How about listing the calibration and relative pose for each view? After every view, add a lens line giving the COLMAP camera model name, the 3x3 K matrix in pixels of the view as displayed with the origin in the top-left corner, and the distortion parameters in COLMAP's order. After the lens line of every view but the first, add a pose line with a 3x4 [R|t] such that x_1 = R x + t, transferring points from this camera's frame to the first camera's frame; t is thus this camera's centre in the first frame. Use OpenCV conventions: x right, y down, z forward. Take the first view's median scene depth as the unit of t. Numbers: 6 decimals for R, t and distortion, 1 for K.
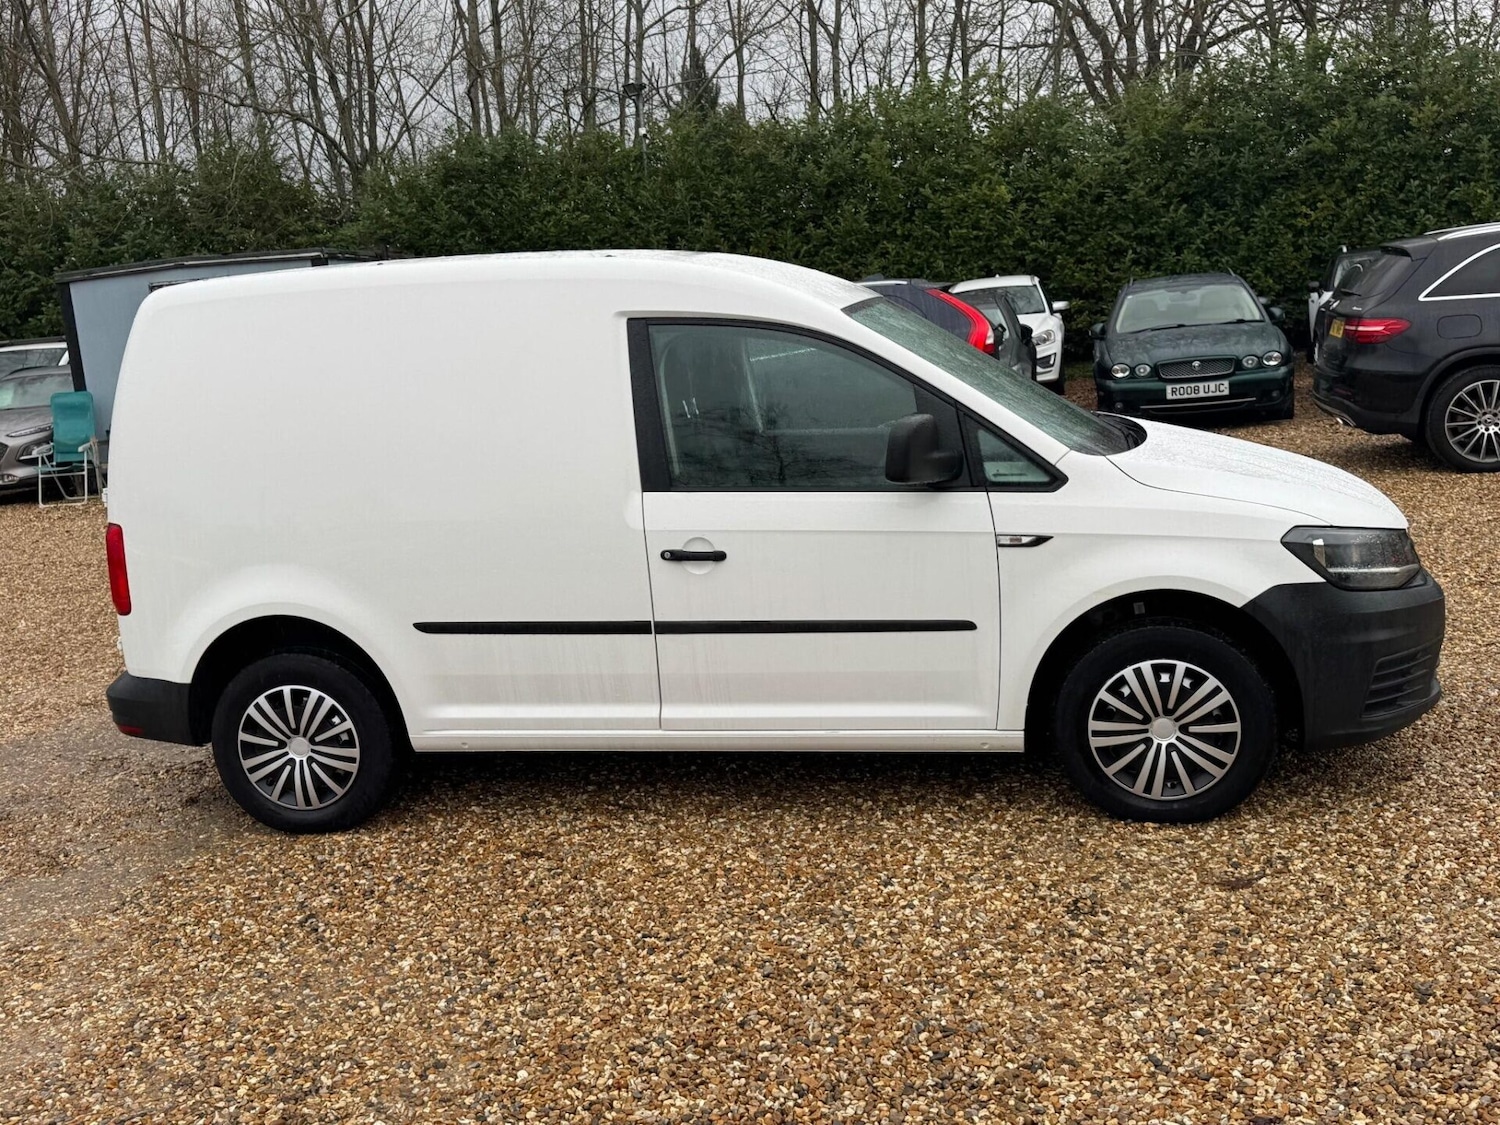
lens RADIAL K [[1522.3, 0, 727.5], [0, 1522.3, 566.4], [0, 0, 1]] dist [0.061008, 0.000000]
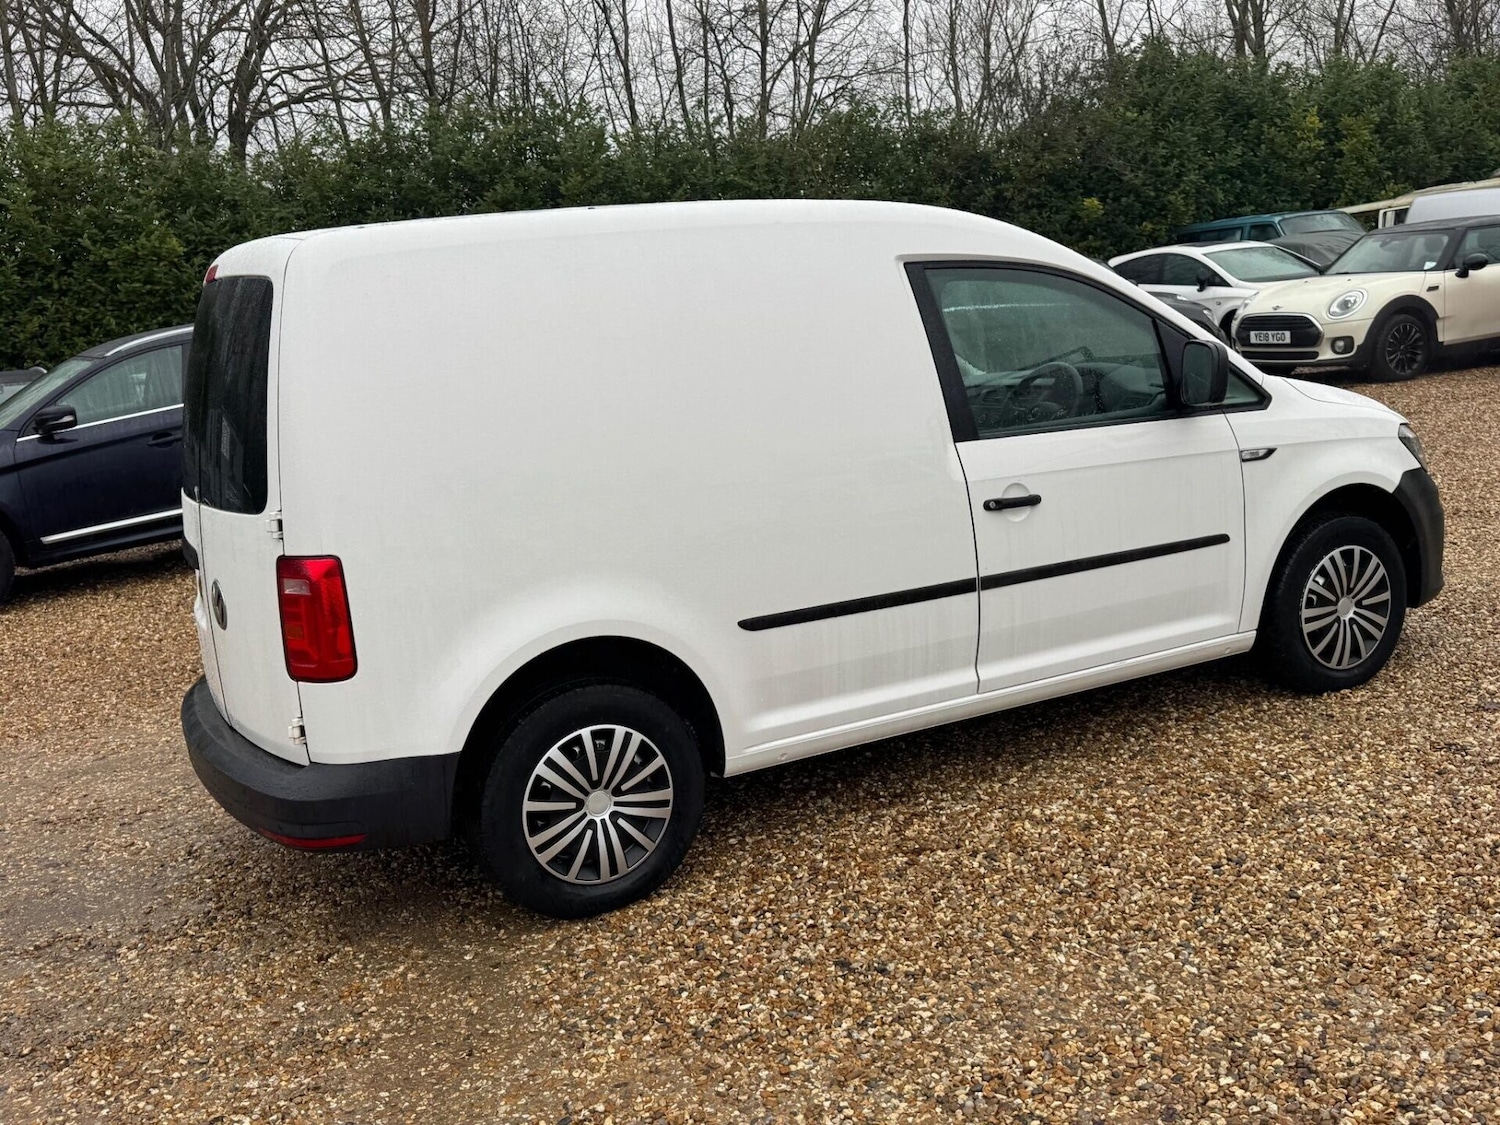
lens RADIAL K [[1522.3, 0, 733.4], [0, 1522.3, 564.8], [0, 0, 1]] dist [0.061008, 0.000000]
pose [[0.778682, -0.115583, 0.616681, -0.758443], [0.148935, 0.988843, -0.002722, 0.008237], [-0.609486, 0.093965, 0.787209, 0.346730]]
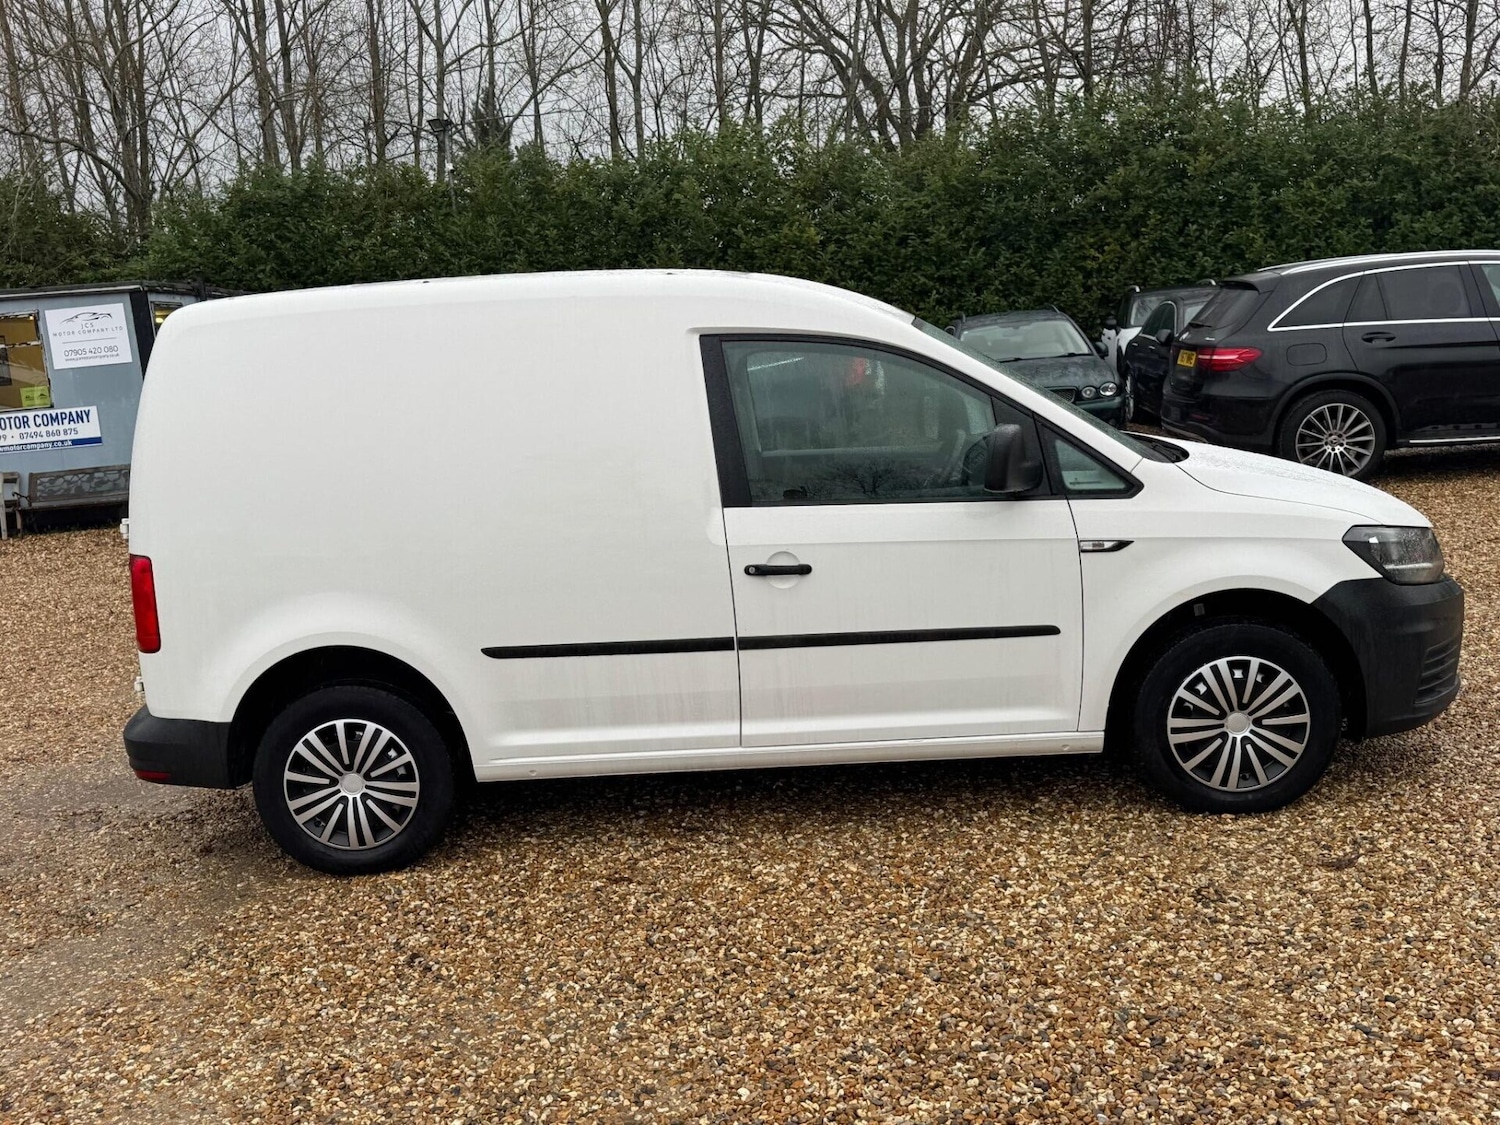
lens RADIAL K [[1522.3, 0, 727.8], [0, 1522.3, 564.8], [0, 0, 1]] dist [0.061008, 0.000000]
pose [[0.987103, -0.025748, 0.158003, -0.211779], [0.030179, 0.999214, -0.025714, 0.014092], [-0.157216, 0.030150, 0.987104, 0.017860]]
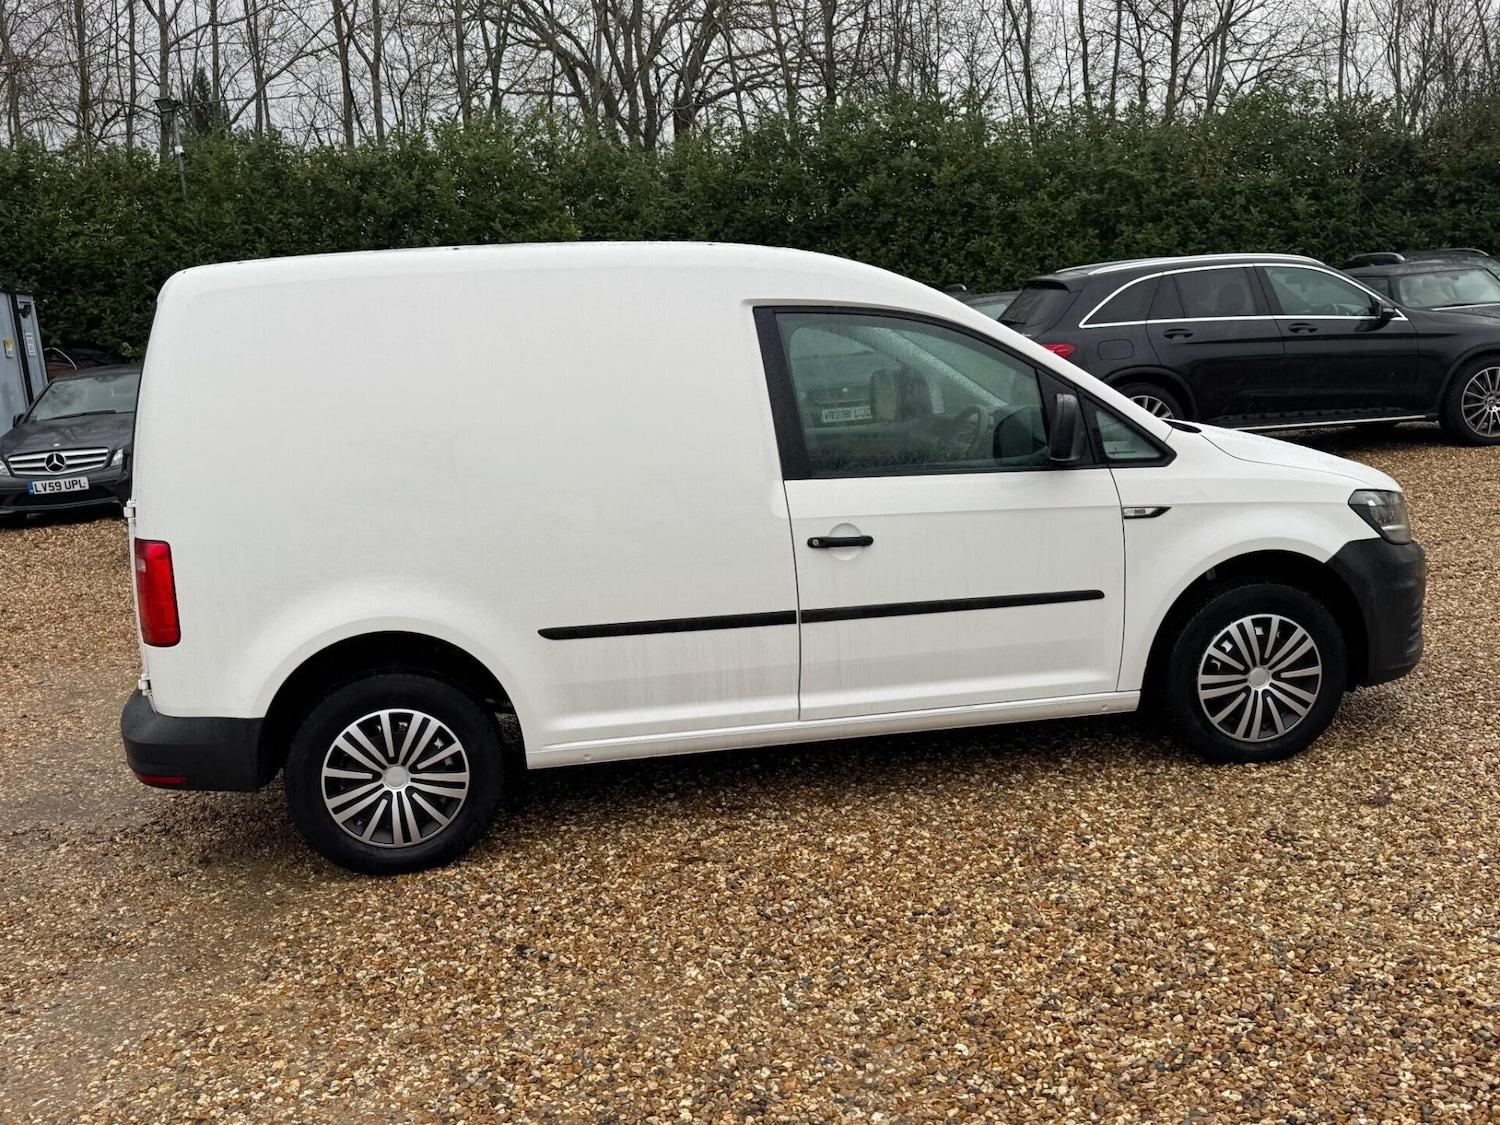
lens RADIAL K [[1522.3, 0, 734.9], [0, 1522.3, 574.9], [0, 0, 1]] dist [0.061008, 0.000000]
pose [[0.933745, -0.048978, 0.354573, -0.440751], [0.057613, 0.998243, -0.013829, 0.024440], [-0.353272, 0.033341, 0.934926, 0.088727]]
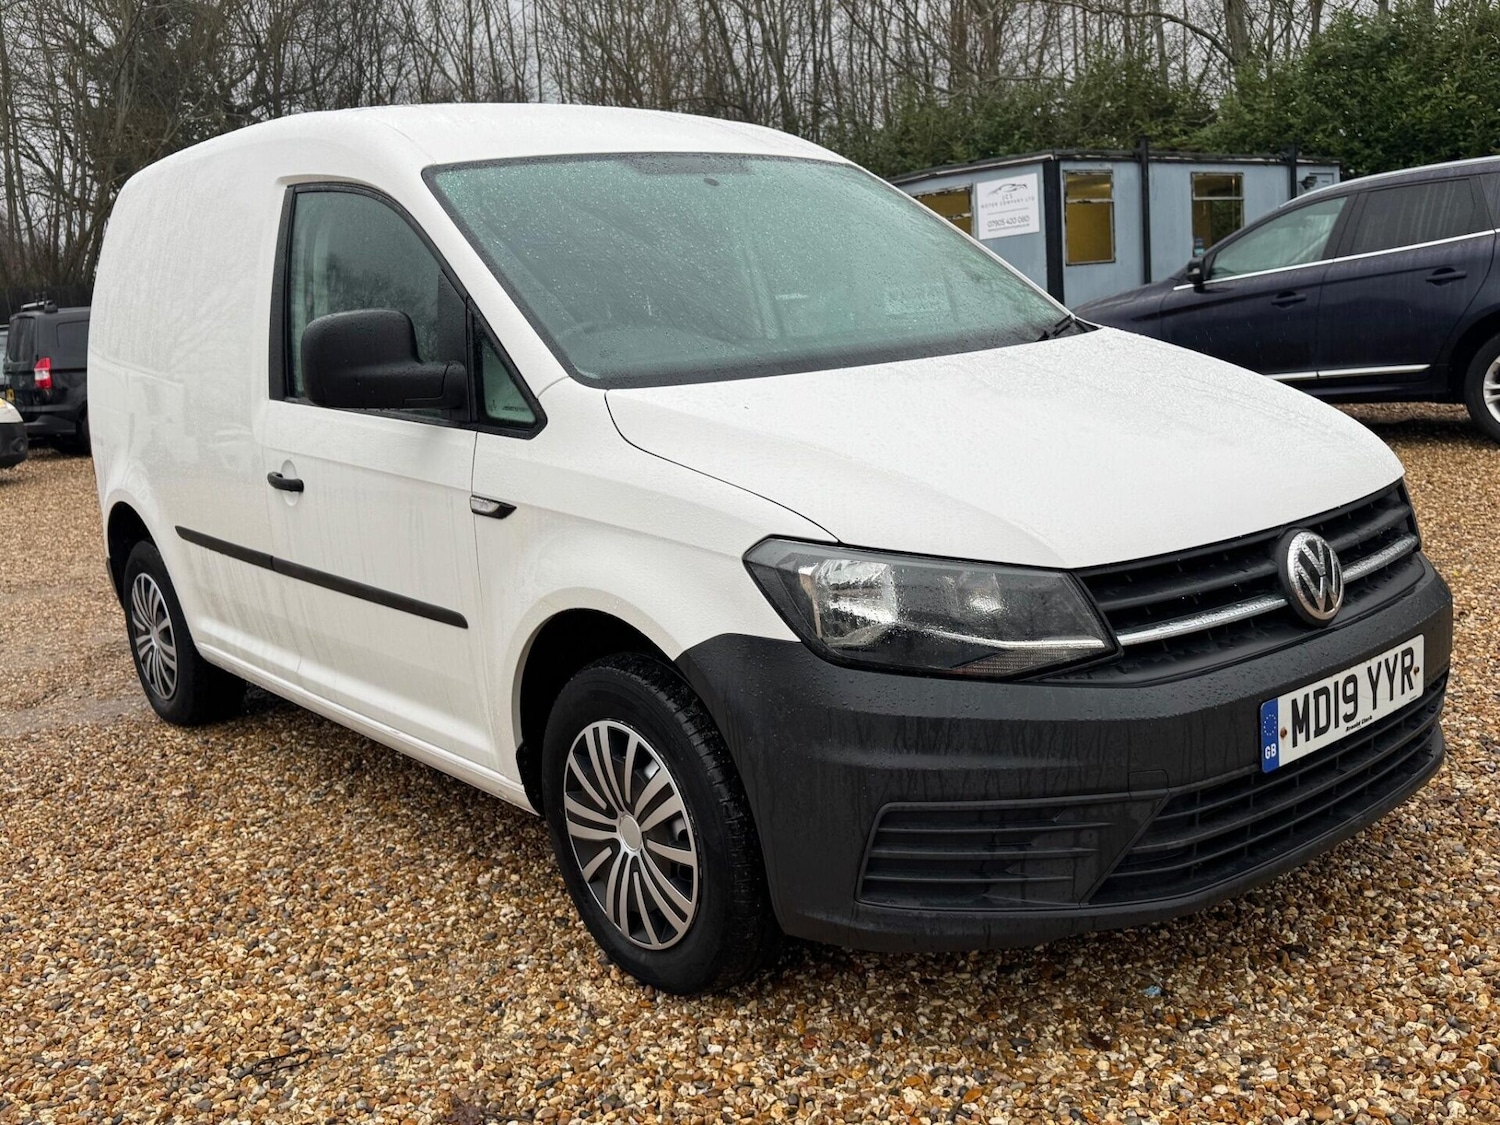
lens RADIAL K [[1409.9, 0, 763.7], [0, 1409.9, 570.5], [0, 0, 1]] dist [0.047055, 0.000000]
pose [[0.784645, 0.137208, -0.604572, 0.633836], [-0.092743, 0.990206, 0.104361, -0.062266], [0.612969, -0.025816, 0.789685, 0.555720]]
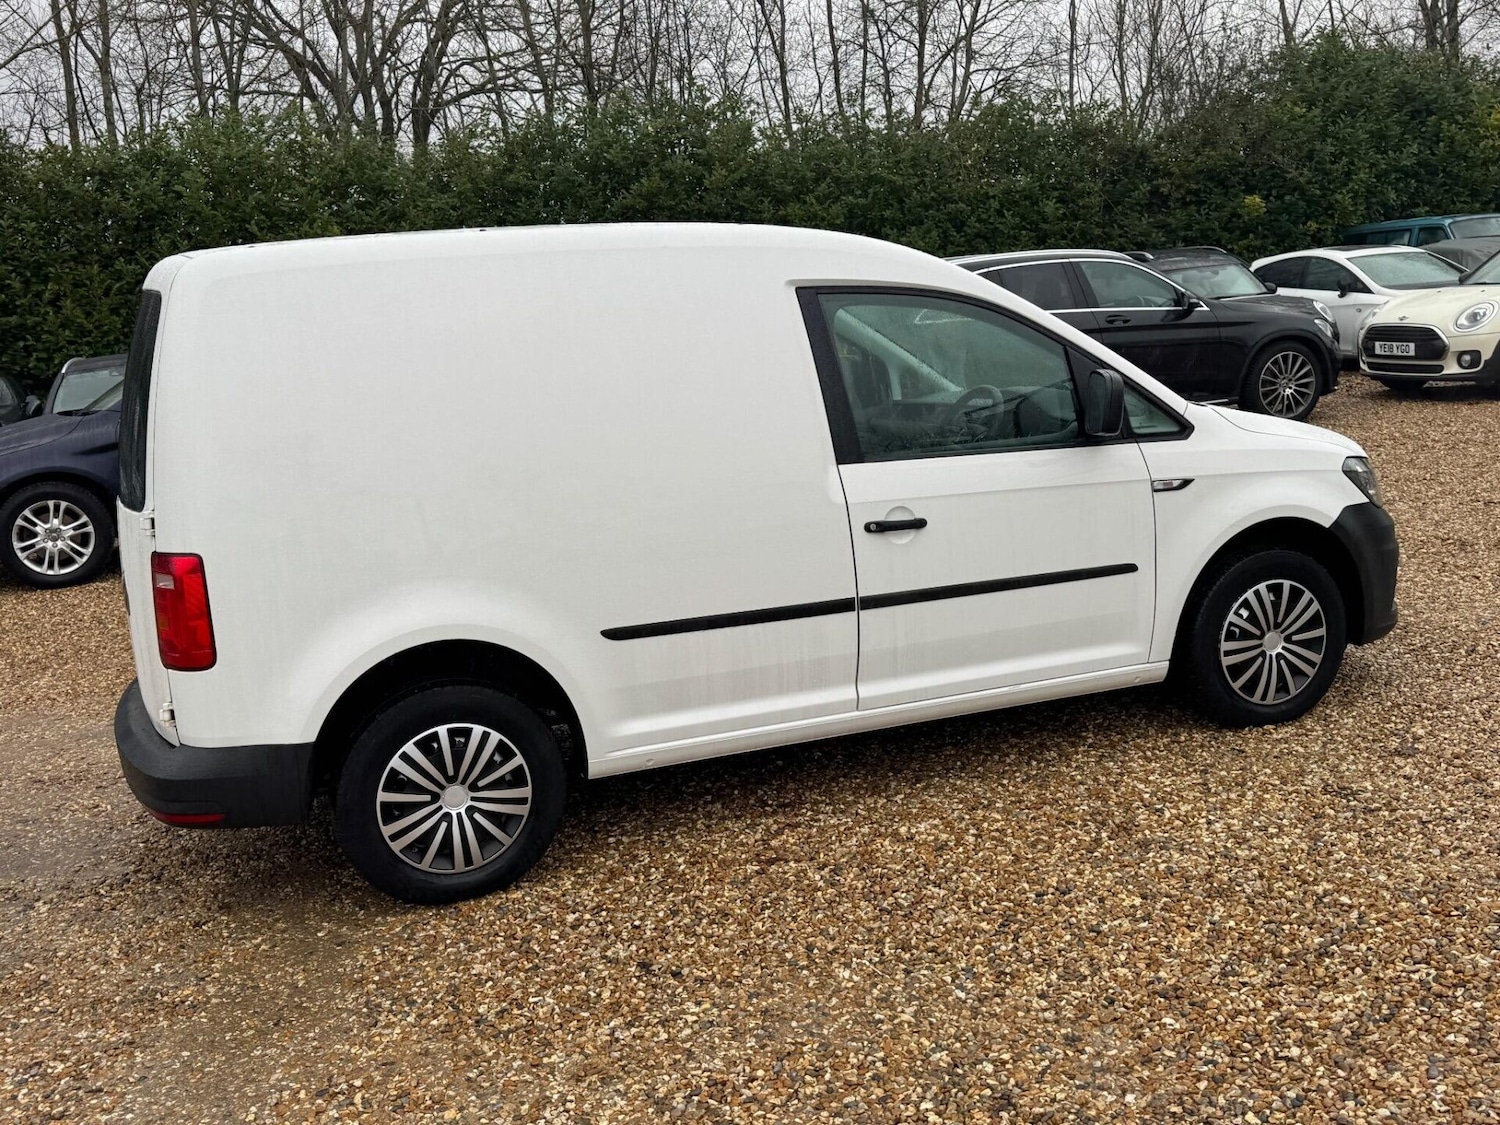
lens RADIAL K [[1522.3, 0, 735.9], [0, 1522.3, 567.4], [0, 0, 1]] dist [0.061008, 0.000000]
pose [[0.851549, -0.087055, 0.516996, -0.618464], [0.106748, 0.994251, -0.008407, 0.017127], [-0.513292, 0.062348, 0.855946, 0.210785]]
